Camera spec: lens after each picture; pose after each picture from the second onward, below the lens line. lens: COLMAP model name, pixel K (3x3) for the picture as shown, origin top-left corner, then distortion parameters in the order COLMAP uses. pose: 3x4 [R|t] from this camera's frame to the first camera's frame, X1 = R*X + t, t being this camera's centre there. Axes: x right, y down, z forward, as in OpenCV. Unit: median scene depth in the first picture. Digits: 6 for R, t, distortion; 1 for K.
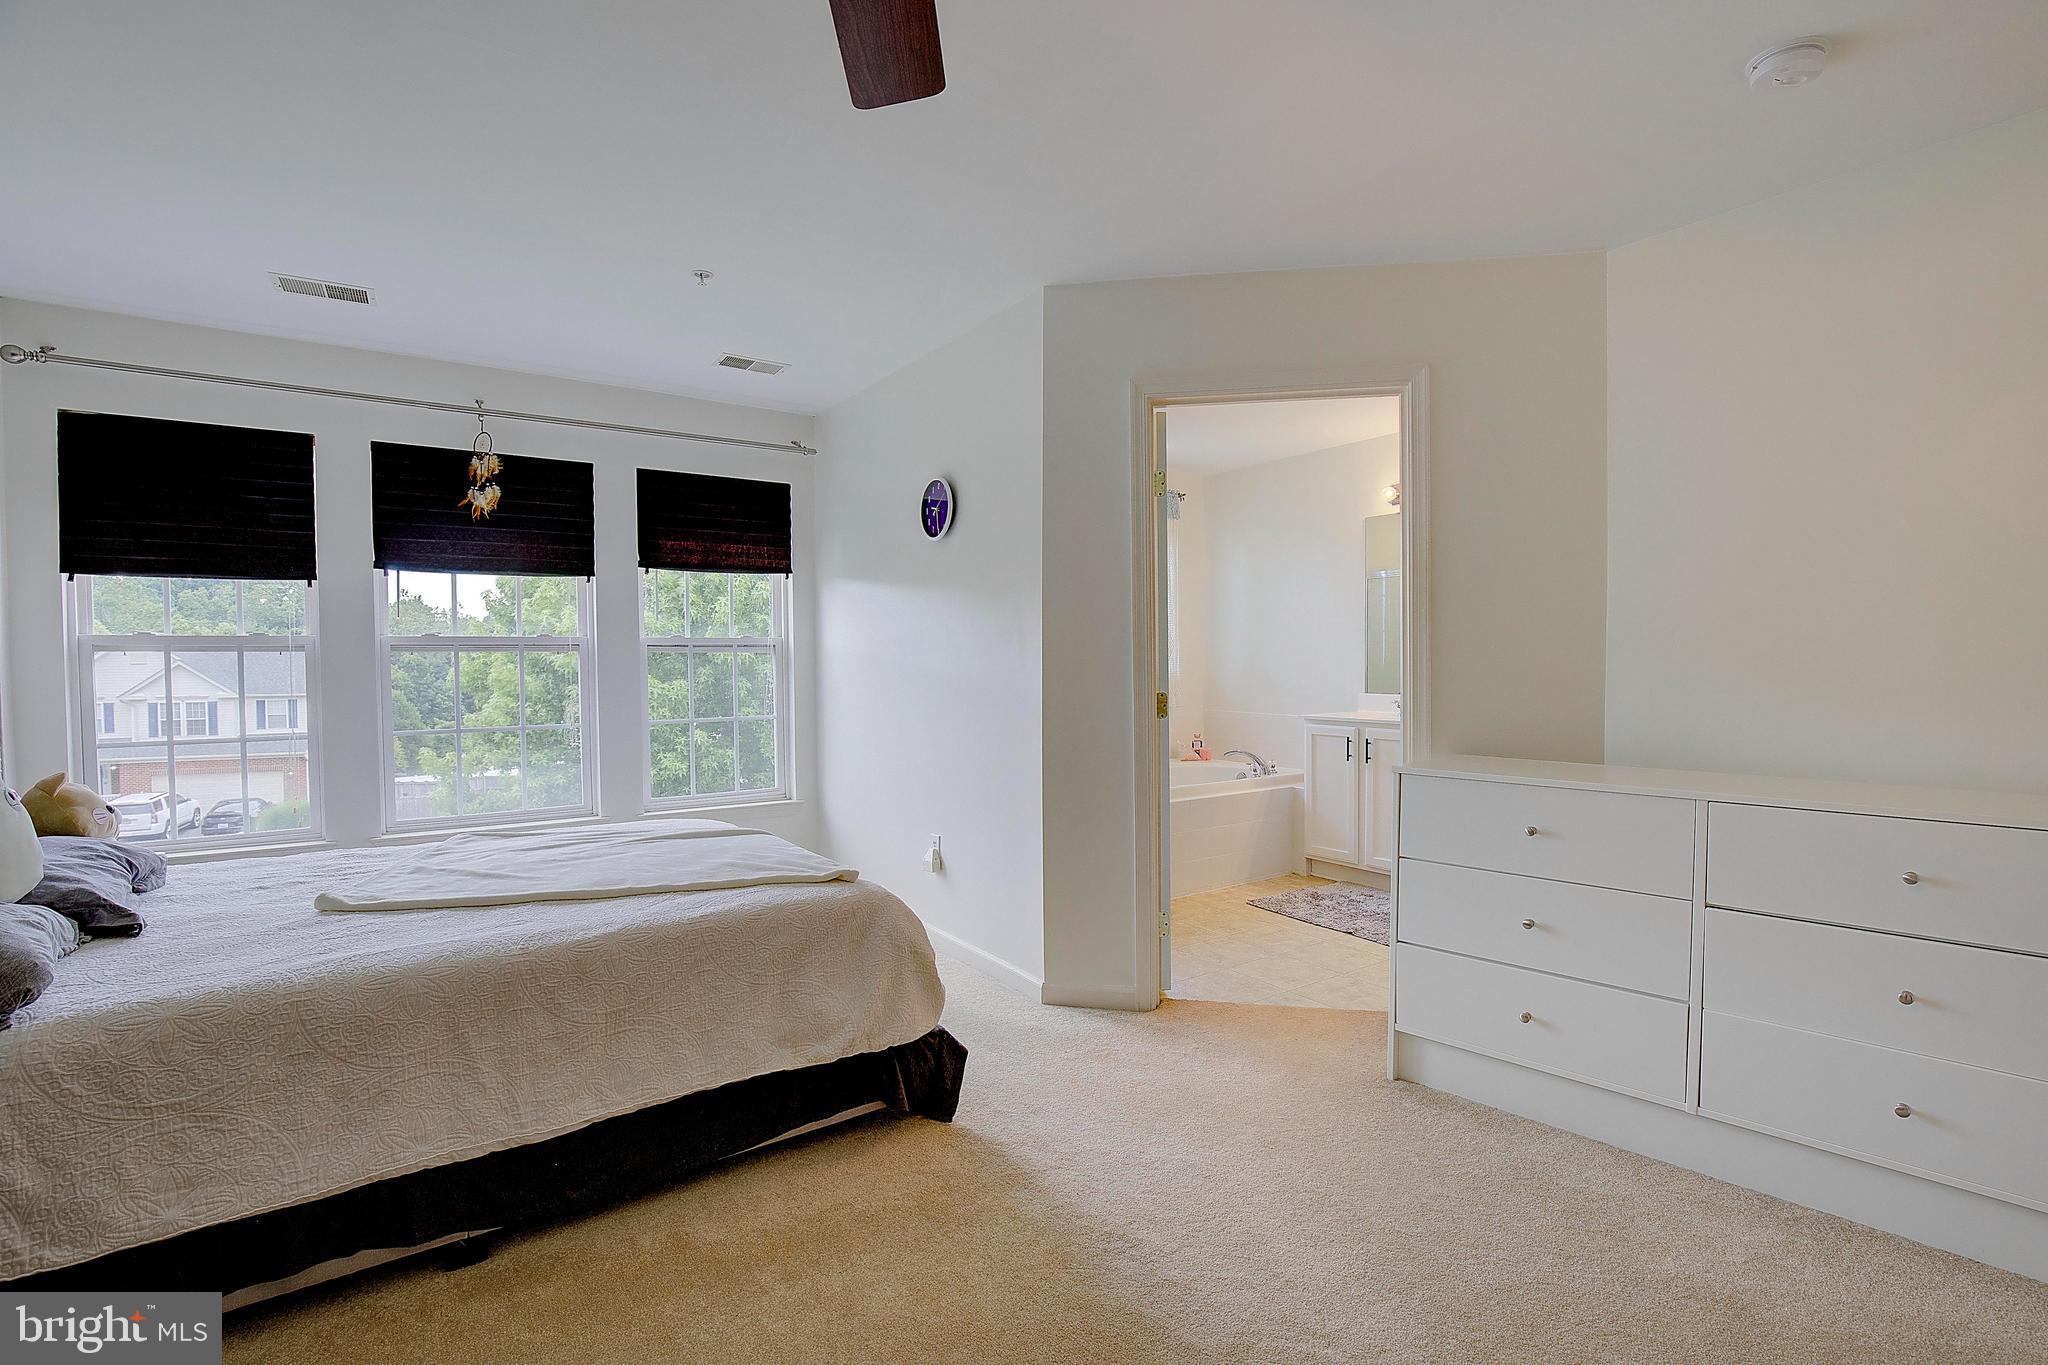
lens RADIAL K [[937.3, 0, 1042.9], [0, 937.3, 682.4], [0, 0, 1]] dist [-0.030288, 0.004642]
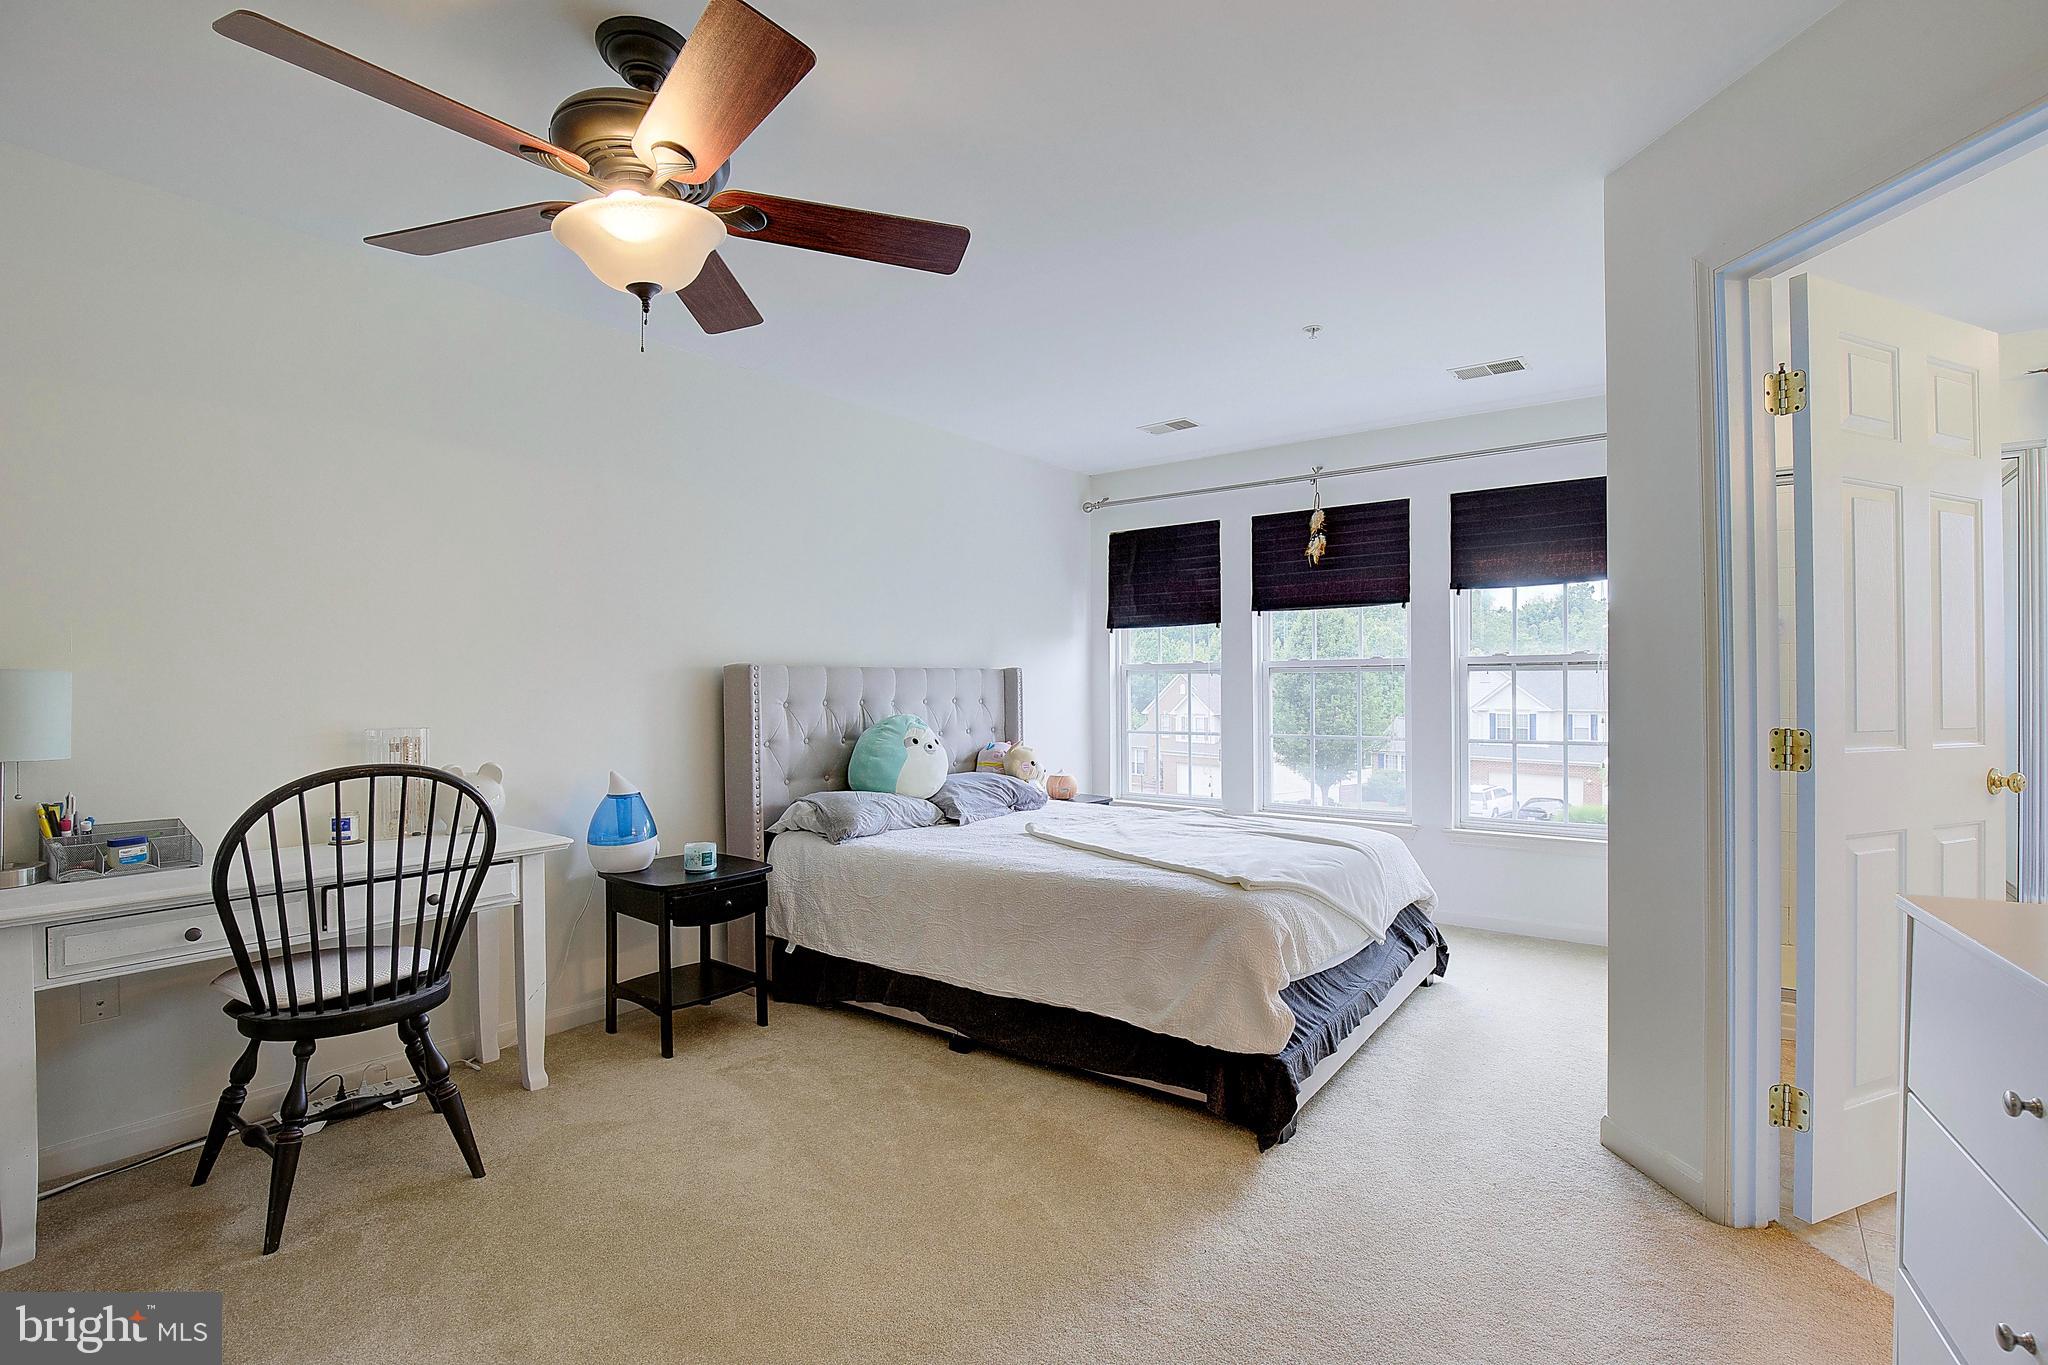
lens RADIAL K [[937.3, 0, 1038.0], [0, 937.3, 680.3], [0, 0, 1]] dist [-0.030288, 0.004642]
pose [[0.304941, -0.000998, -0.952371, 0.495105], [-0.019956, 0.999773, -0.007437, -0.007462], [0.952162, 0.021273, 0.304852, 0.306022]]
